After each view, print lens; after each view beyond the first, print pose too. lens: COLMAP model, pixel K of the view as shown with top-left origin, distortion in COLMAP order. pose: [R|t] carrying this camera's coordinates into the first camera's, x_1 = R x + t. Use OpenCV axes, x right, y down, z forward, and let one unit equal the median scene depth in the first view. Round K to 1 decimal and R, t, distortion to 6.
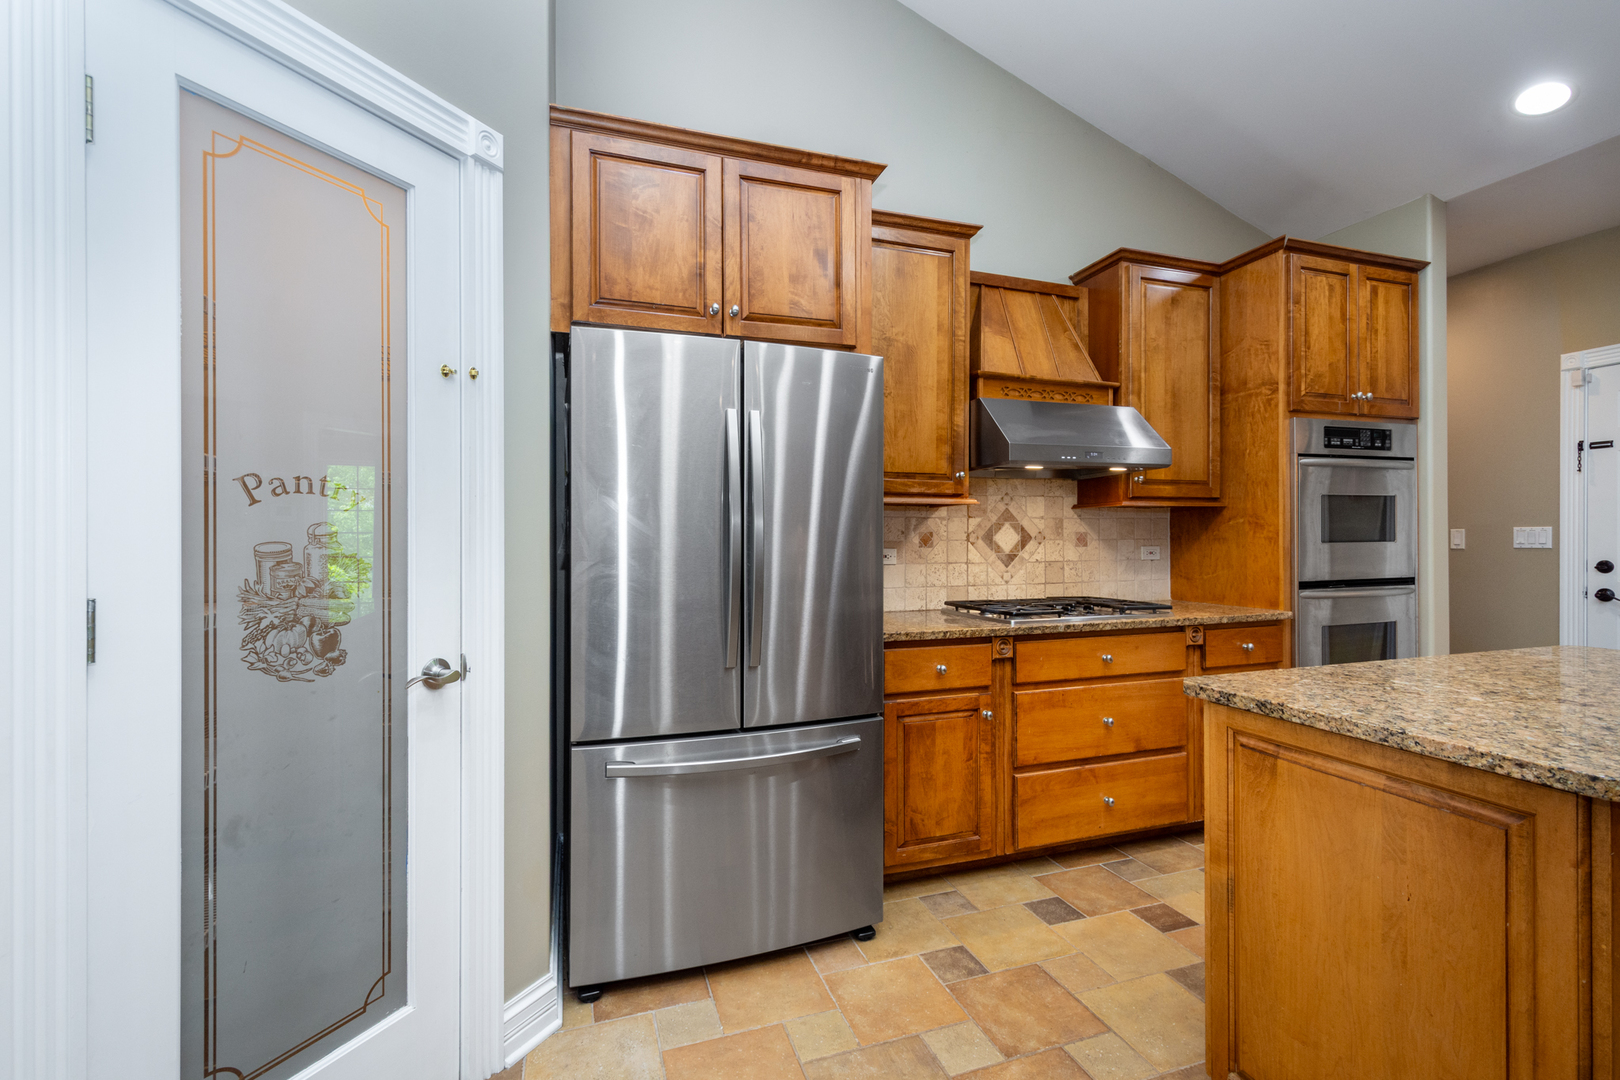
lens RADIAL K [[709.4, 0, 819.2], [0, 709.4, 538.0], [0, 0, 1]] dist [-0.000339, -0.000244]
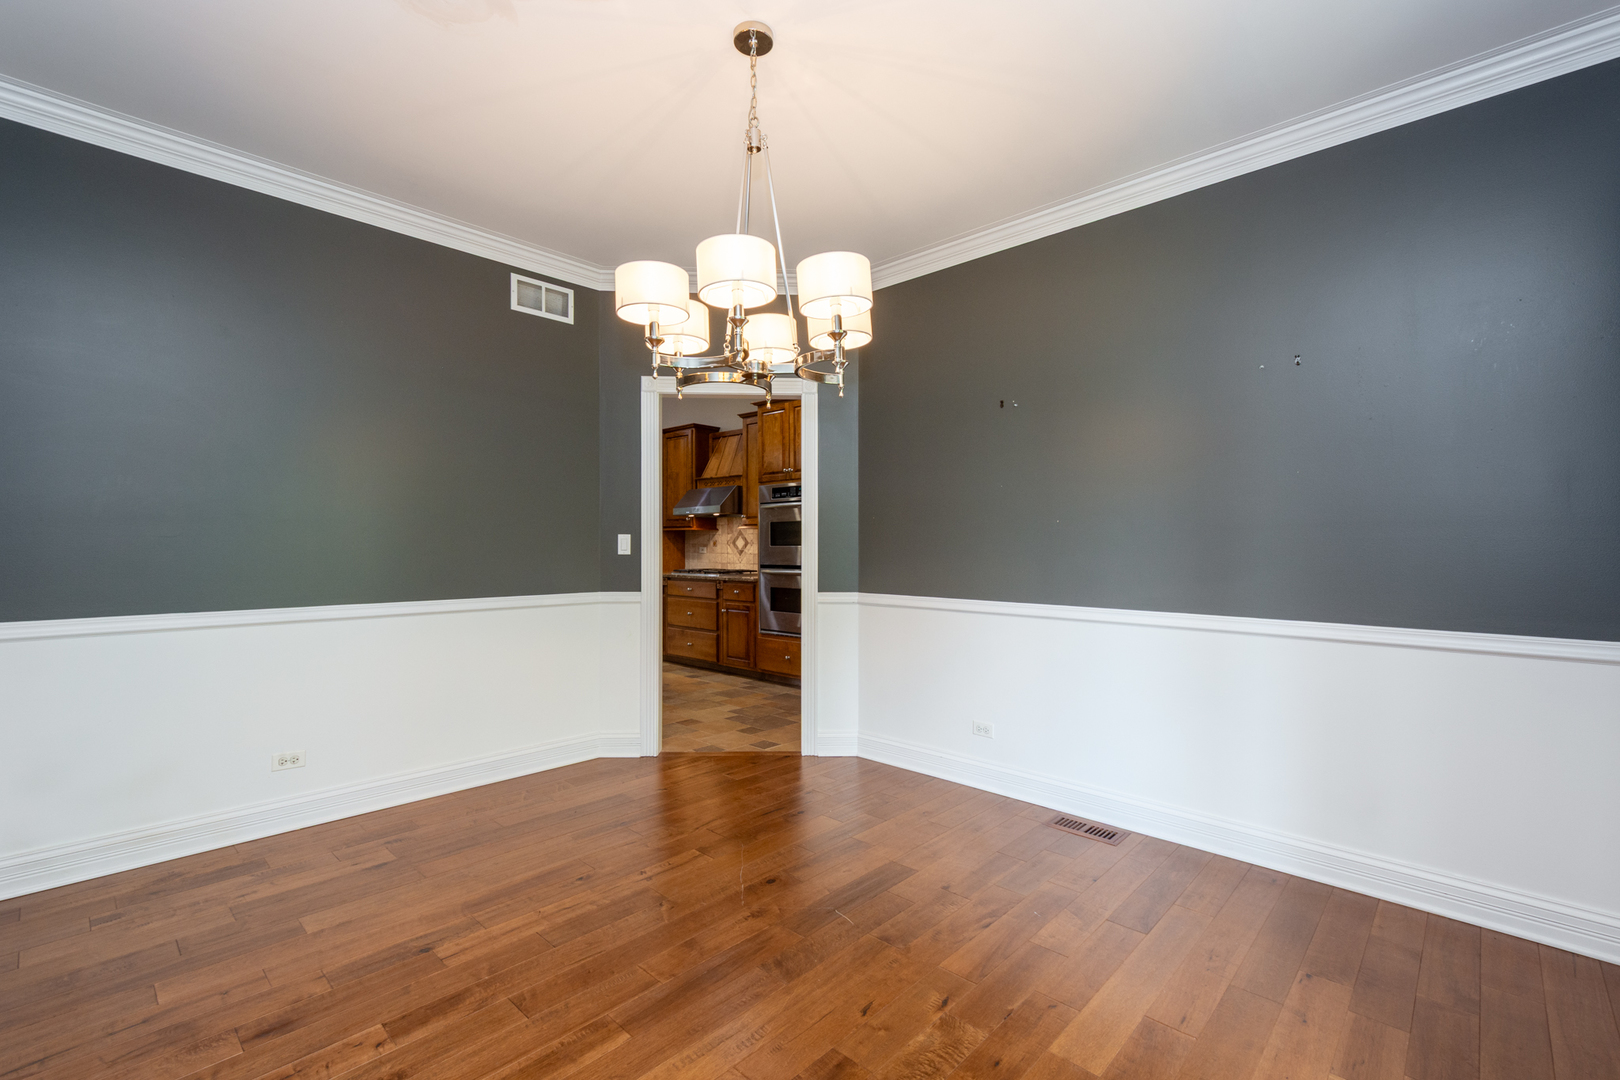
lens RADIAL K [[709.4, 0, 819.2], [0, 709.4, 538.0], [0, 0, 1]] dist [-0.000339, -0.000244]
pose [[0.461142, -0.001890, -0.887325, 2.479278], [-0.000413, 0.999997, -0.002344, -0.011279], [0.887326, 0.001448, 0.461140, 0.187228]]
